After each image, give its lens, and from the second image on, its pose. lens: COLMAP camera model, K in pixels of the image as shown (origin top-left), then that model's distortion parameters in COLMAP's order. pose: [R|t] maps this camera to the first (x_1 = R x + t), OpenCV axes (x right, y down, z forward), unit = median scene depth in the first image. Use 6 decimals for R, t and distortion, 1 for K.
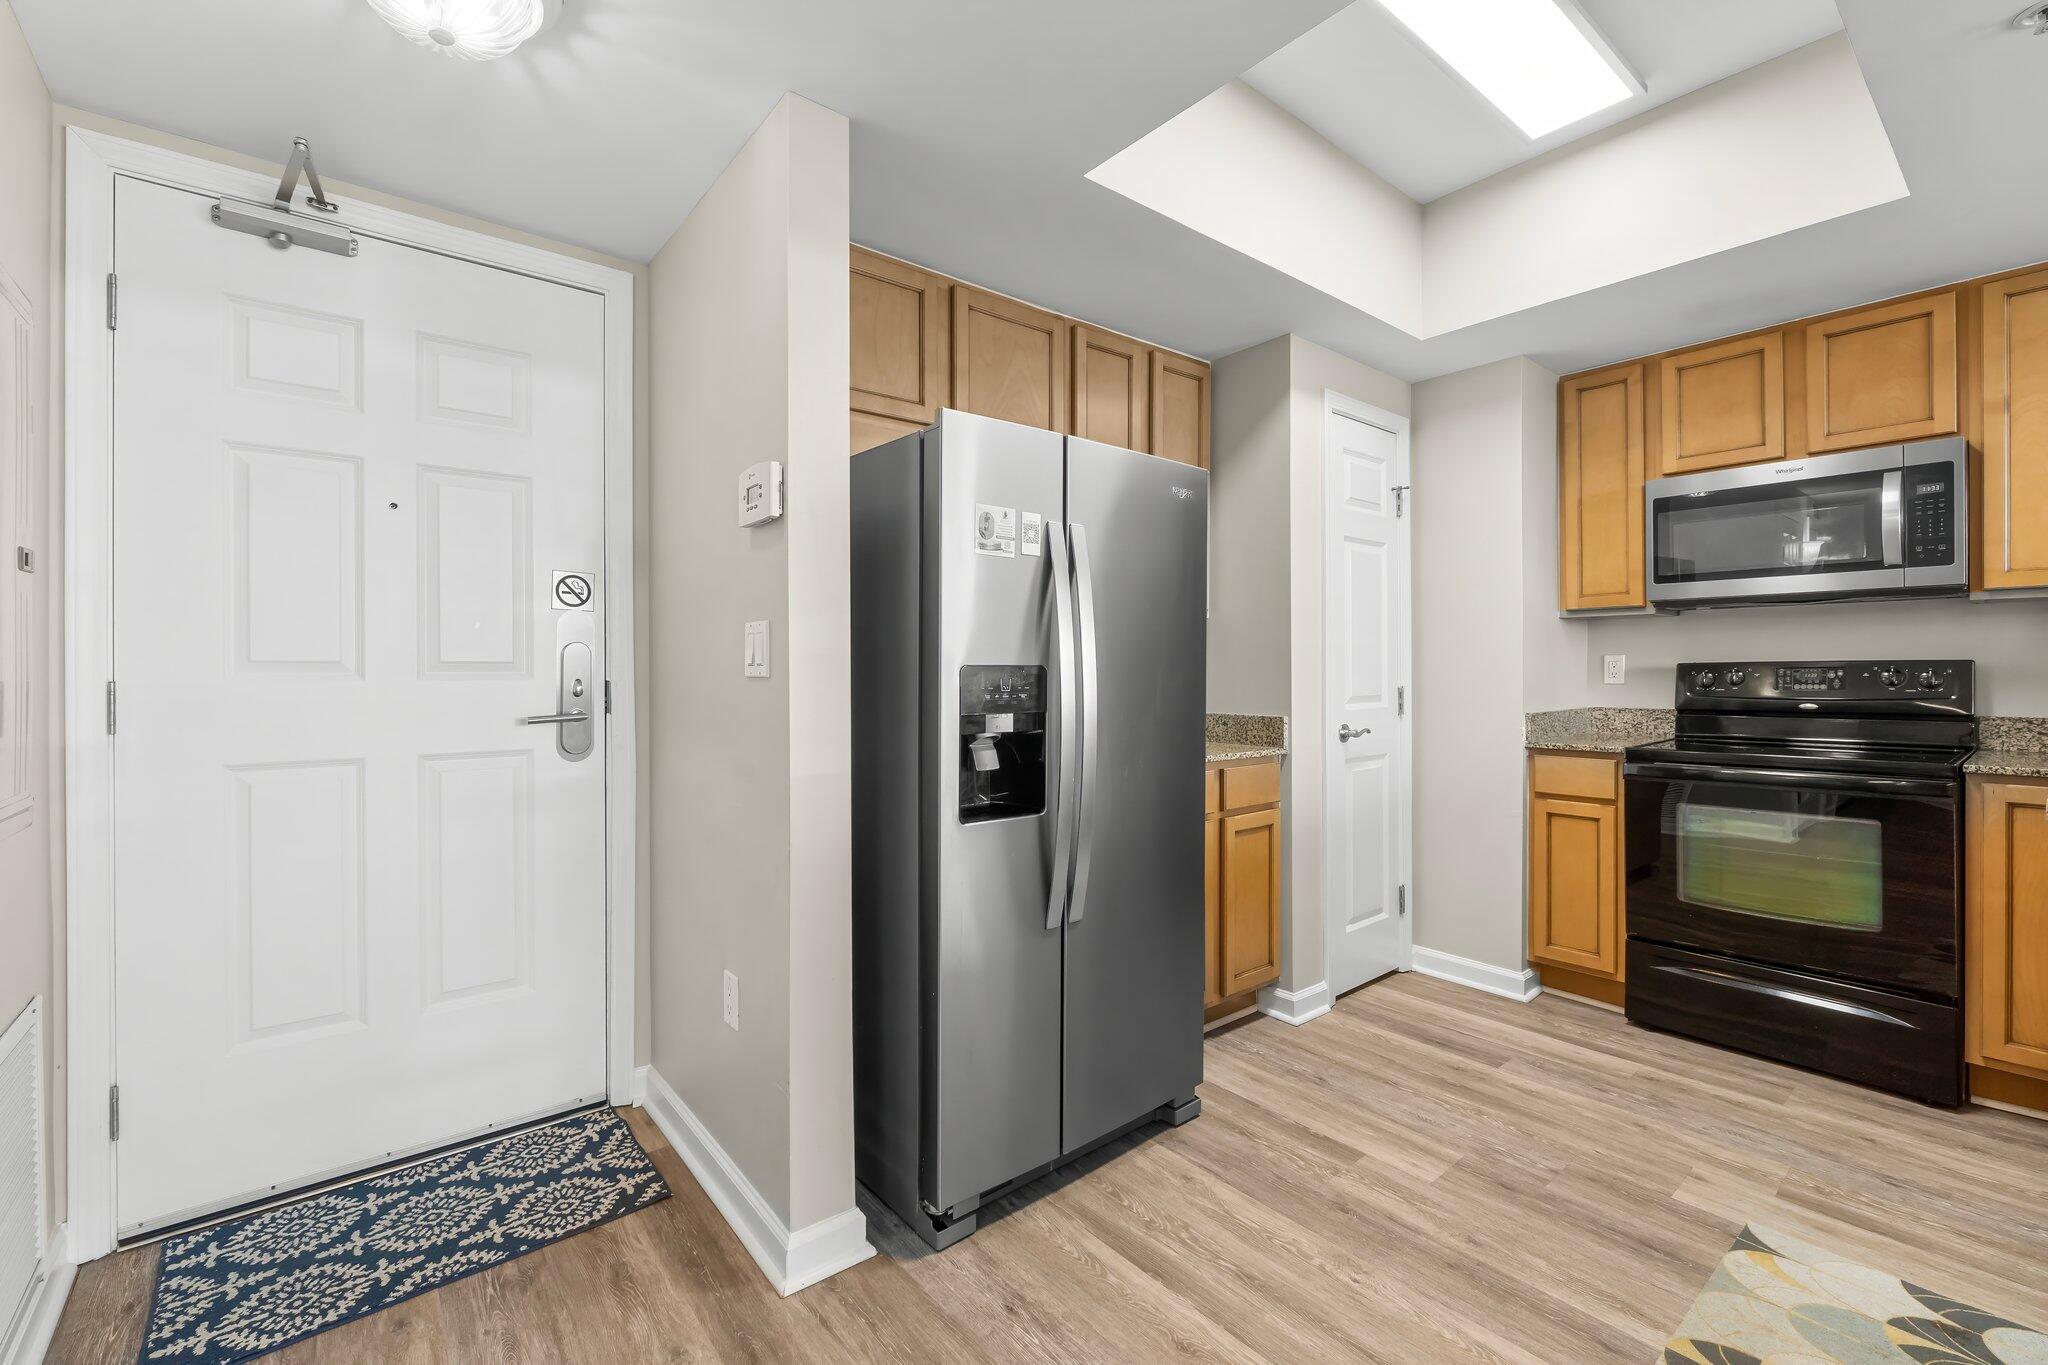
lens RADIAL K [[880.1, 0, 1030.6], [0, 880.1, 674.0], [0, 0, 1]] dist [-0.003777, -0.000741]
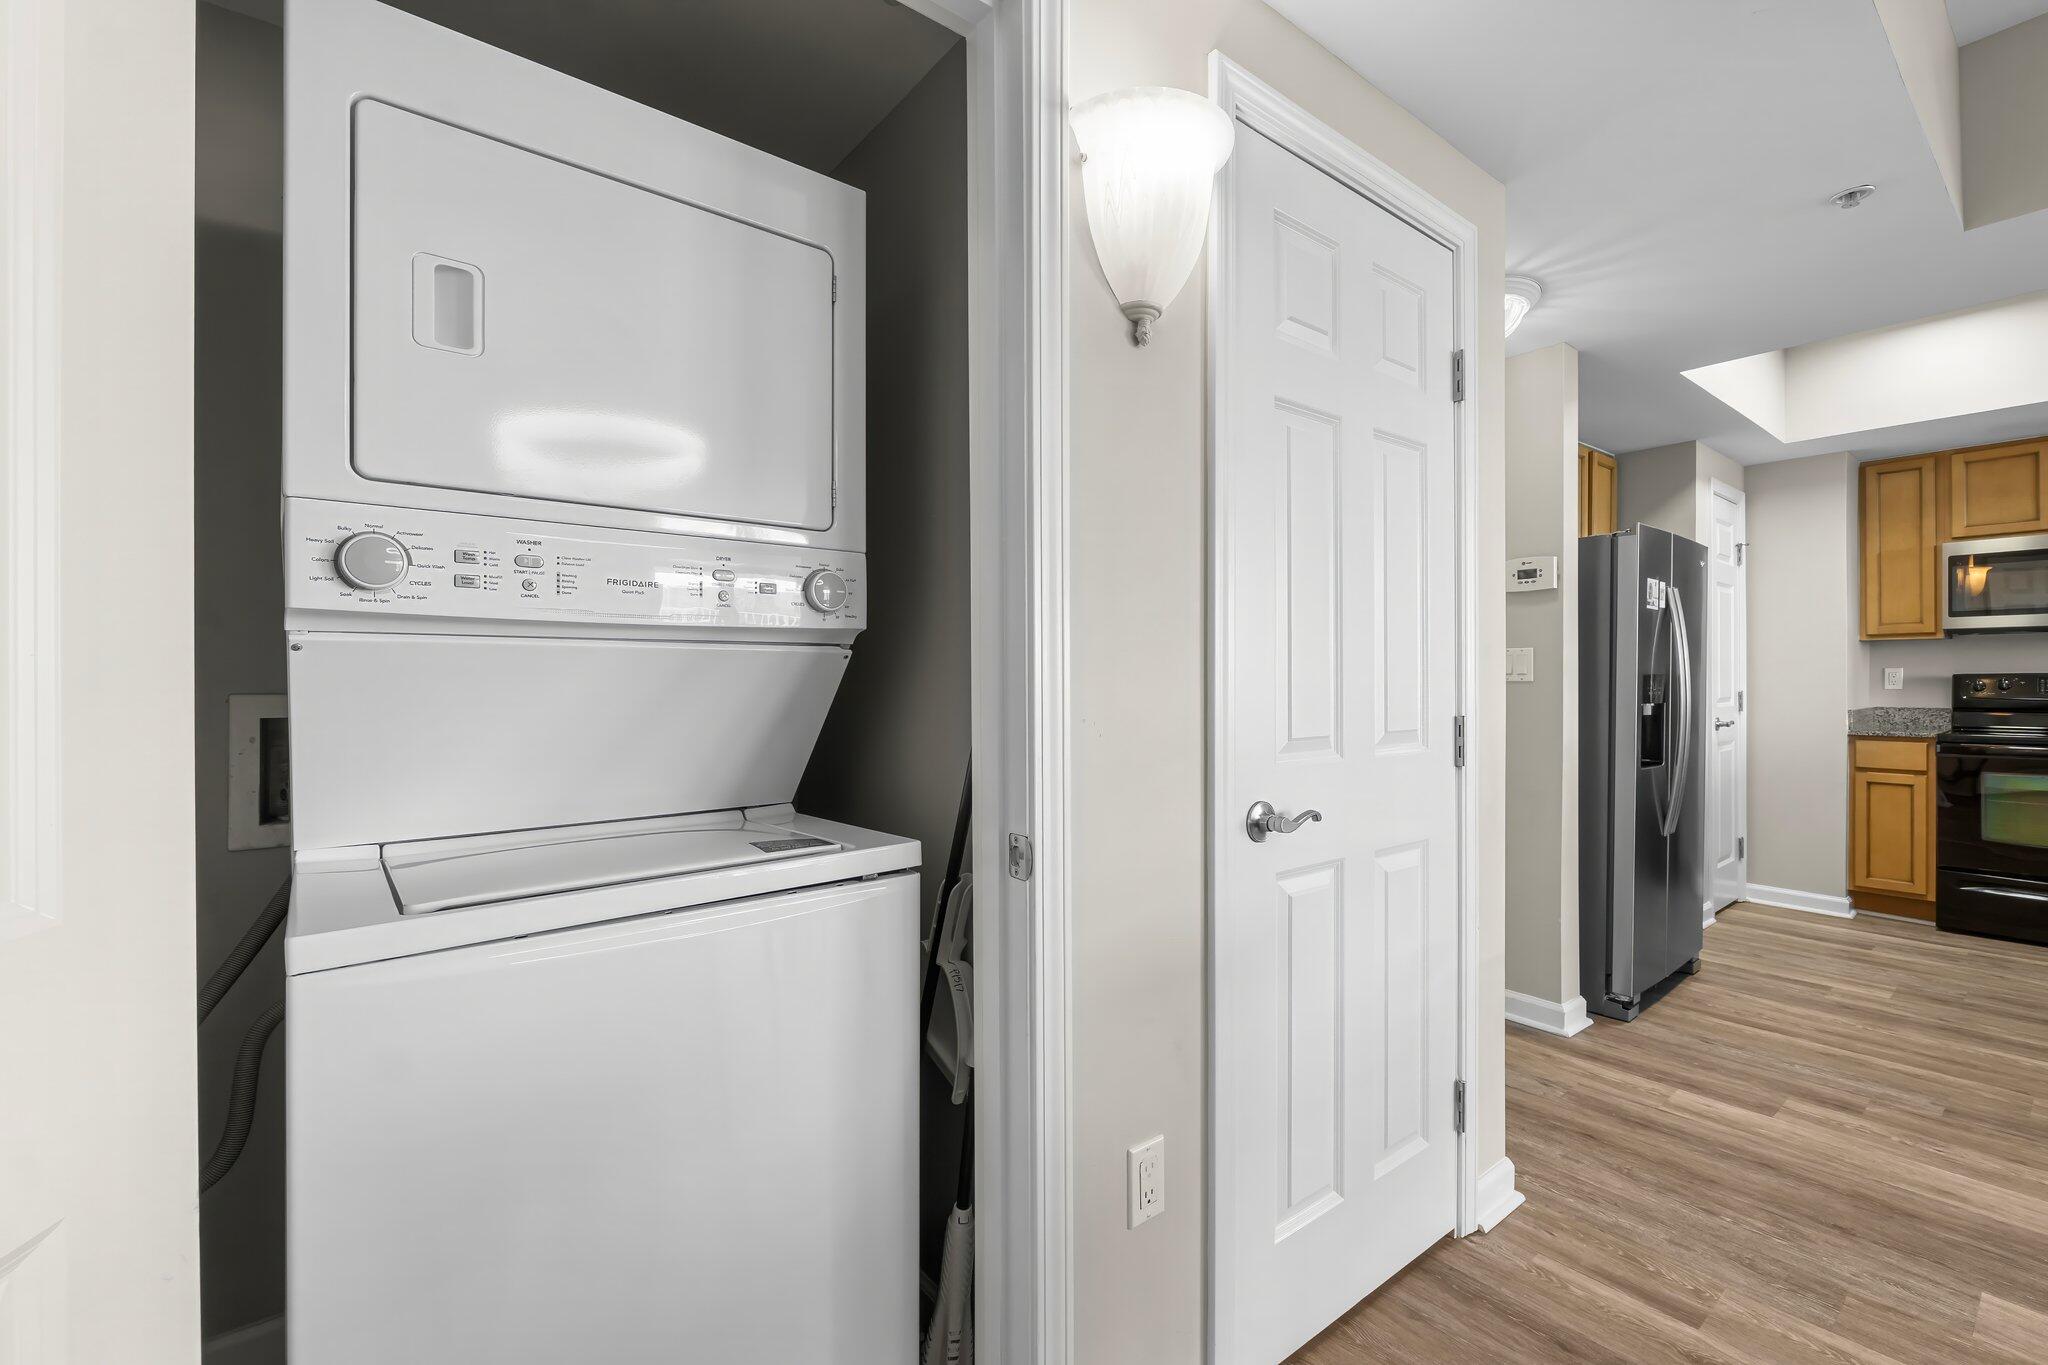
lens RADIAL K [[897.6, 0, 1024.0], [0, 897.6, 682.5], [0, 0, 1]] dist [-0.000722, -0.000184]
pose [[0.999937, 0.001802, -0.011074, -0.757847], [-0.001811, 0.999998, -0.000753, 0.004767], [0.011073, 0.000773, 0.999938, -0.448108]]
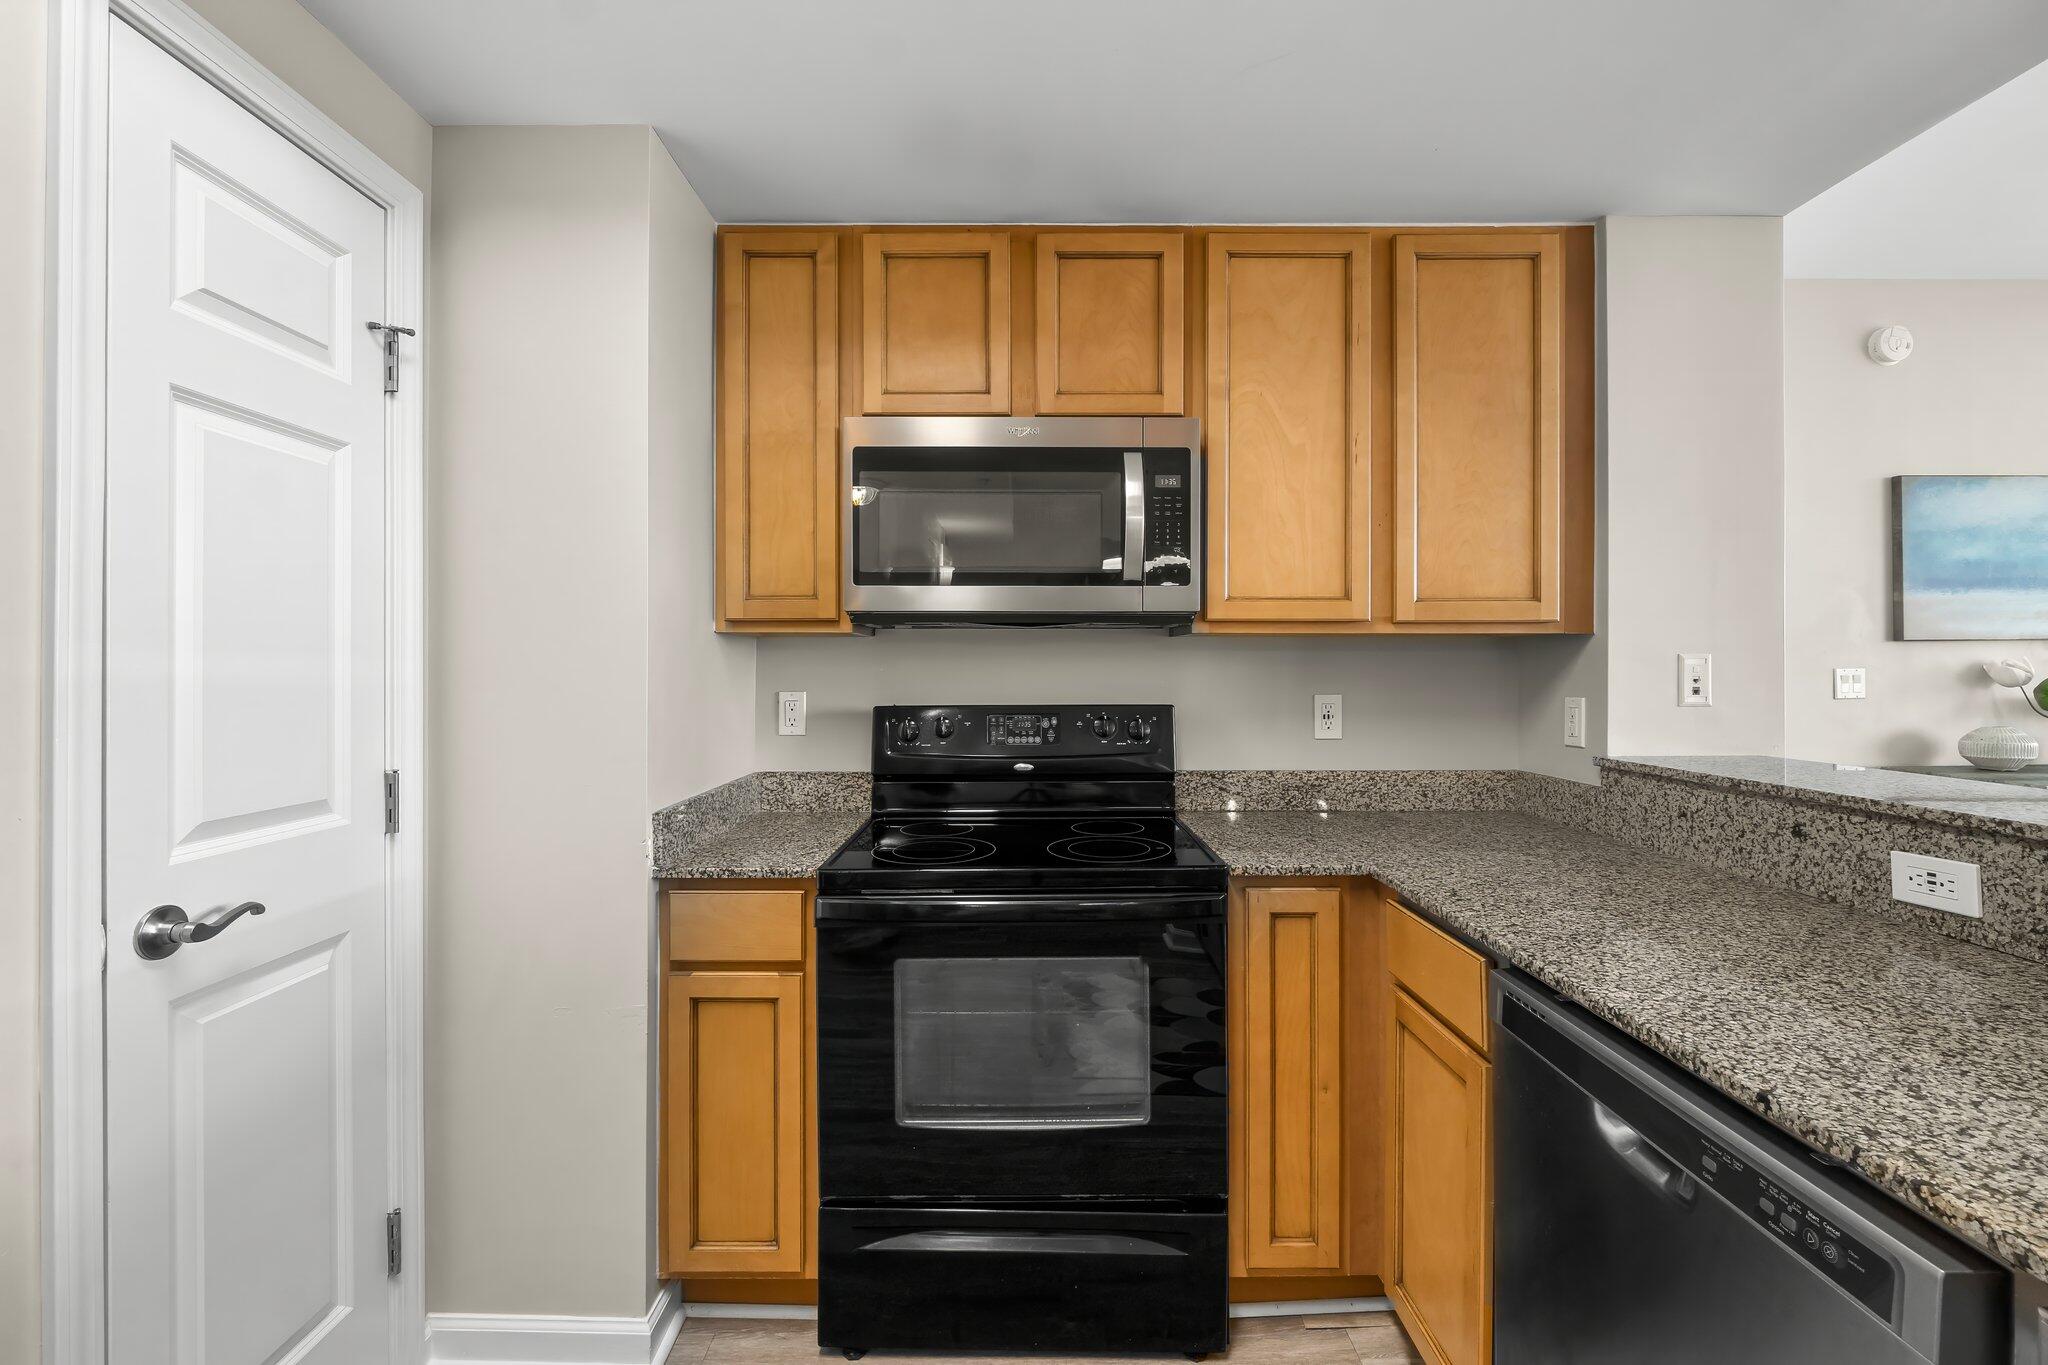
lens RADIAL K [[850.1, 0, 1027.1], [0, 850.1, 666.8], [0, 0, 1]] dist [-0.013730, -0.000019]
pose [[0.635937, 0.008260, 0.771697, 0.333824], [-0.000707, 0.999949, -0.010121, -0.039378], [-0.771741, 0.005891, 0.635910, 0.538014]]
